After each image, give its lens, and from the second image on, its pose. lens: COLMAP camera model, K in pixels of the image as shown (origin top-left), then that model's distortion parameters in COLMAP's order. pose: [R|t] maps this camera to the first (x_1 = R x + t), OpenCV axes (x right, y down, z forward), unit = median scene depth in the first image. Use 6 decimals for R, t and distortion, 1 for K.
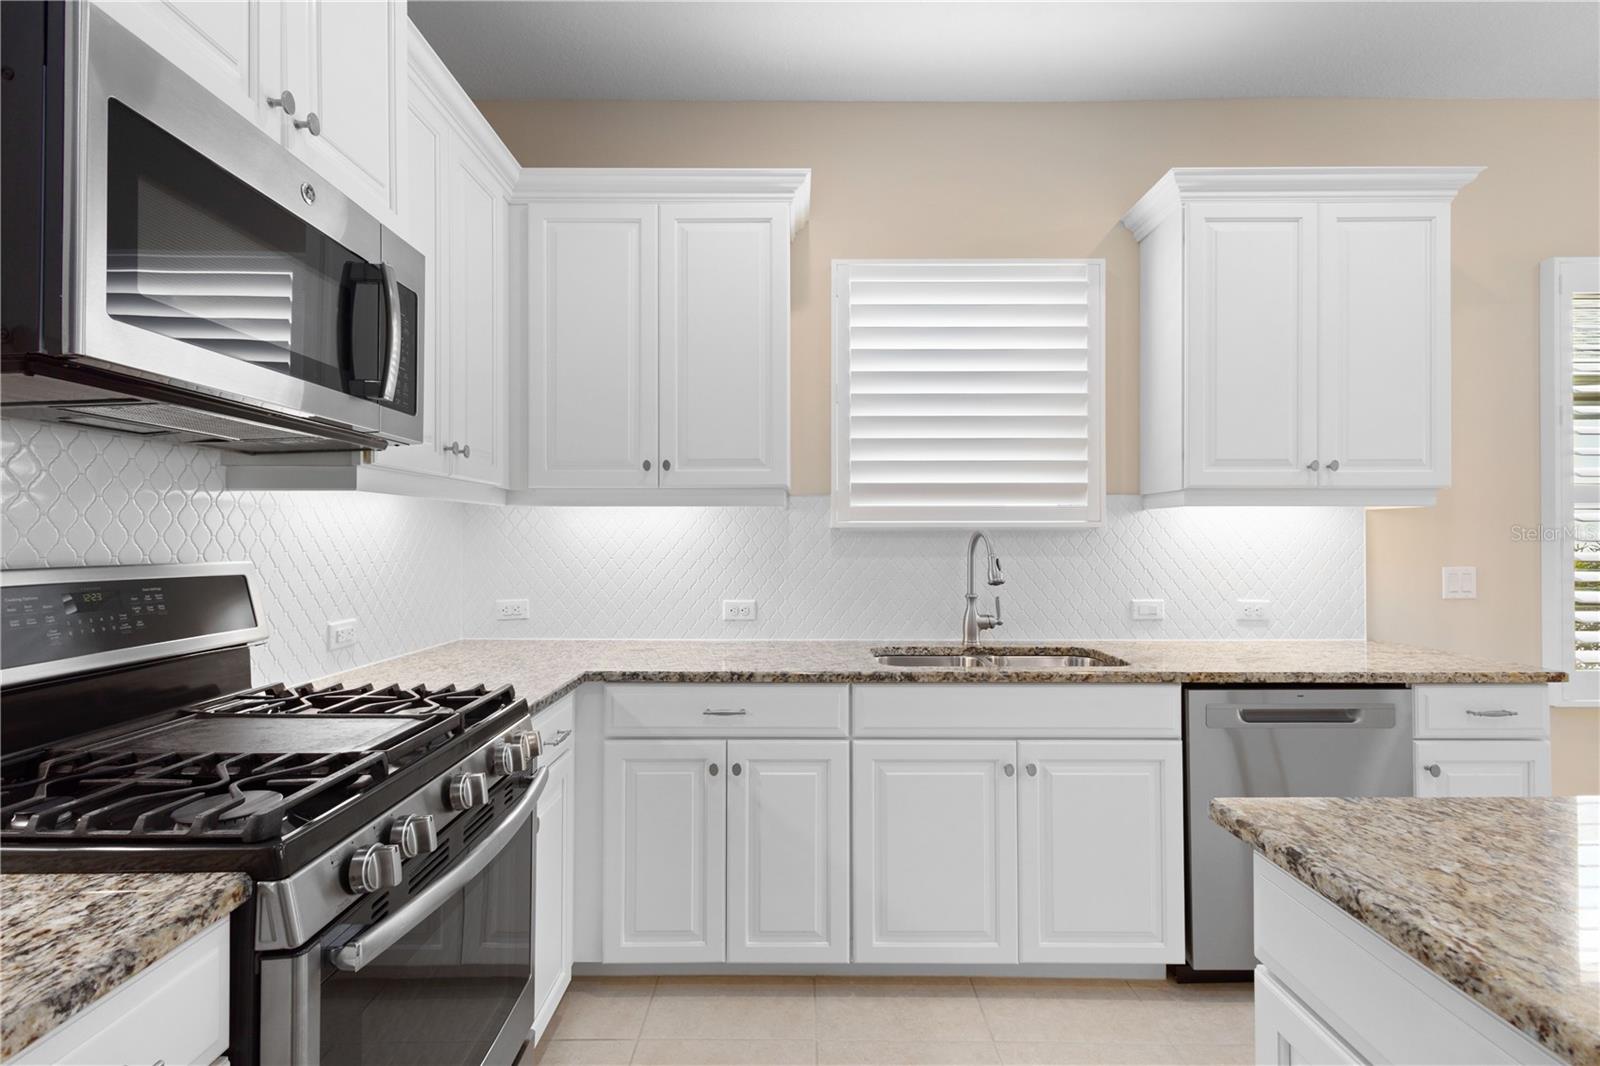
lens RADIAL K [[736.6, 0, 798.8], [0, 736.6, 541.7], [0, 0, 1]] dist [0.001634, 0.000181]
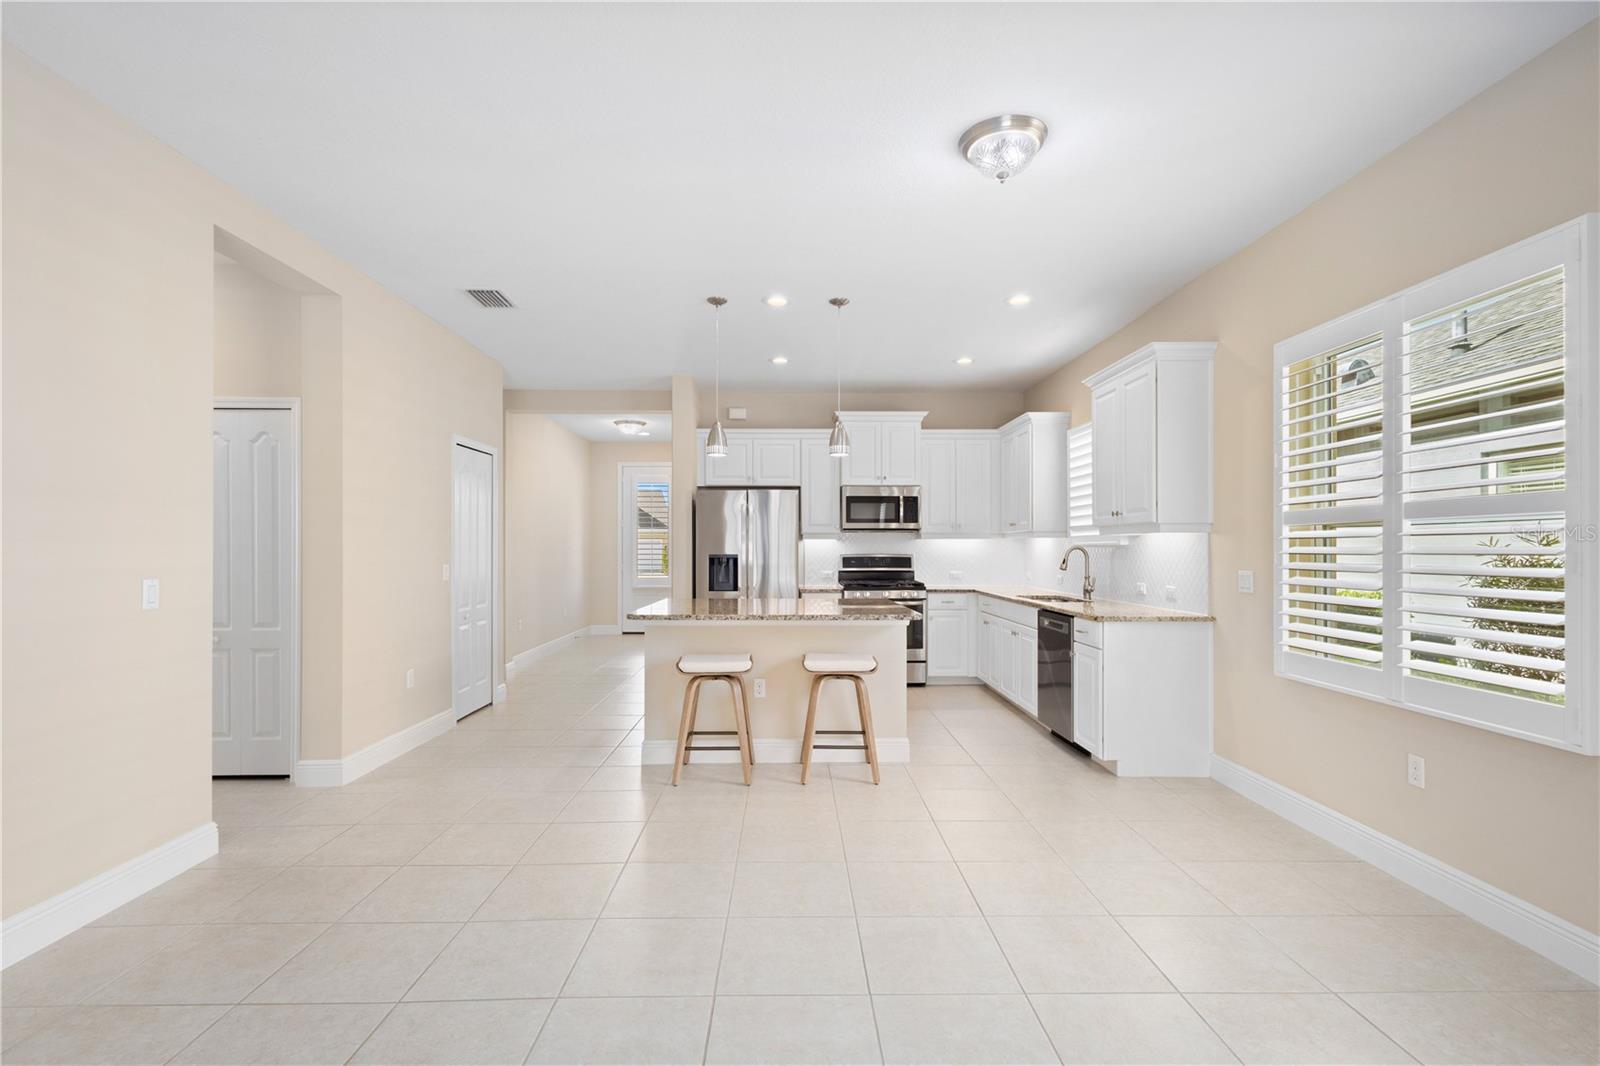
lens RADIAL K [[736.6, 0, 798.8], [0, 736.6, 541.7], [0, 0, 1]] dist [0.001634, 0.000181]
pose [[0.018220, -0.008029, -0.999802, 3.171531], [-0.005460, 0.999952, -0.008130, -0.007963], [0.999819, 0.005607, 0.018175, 0.145896]]
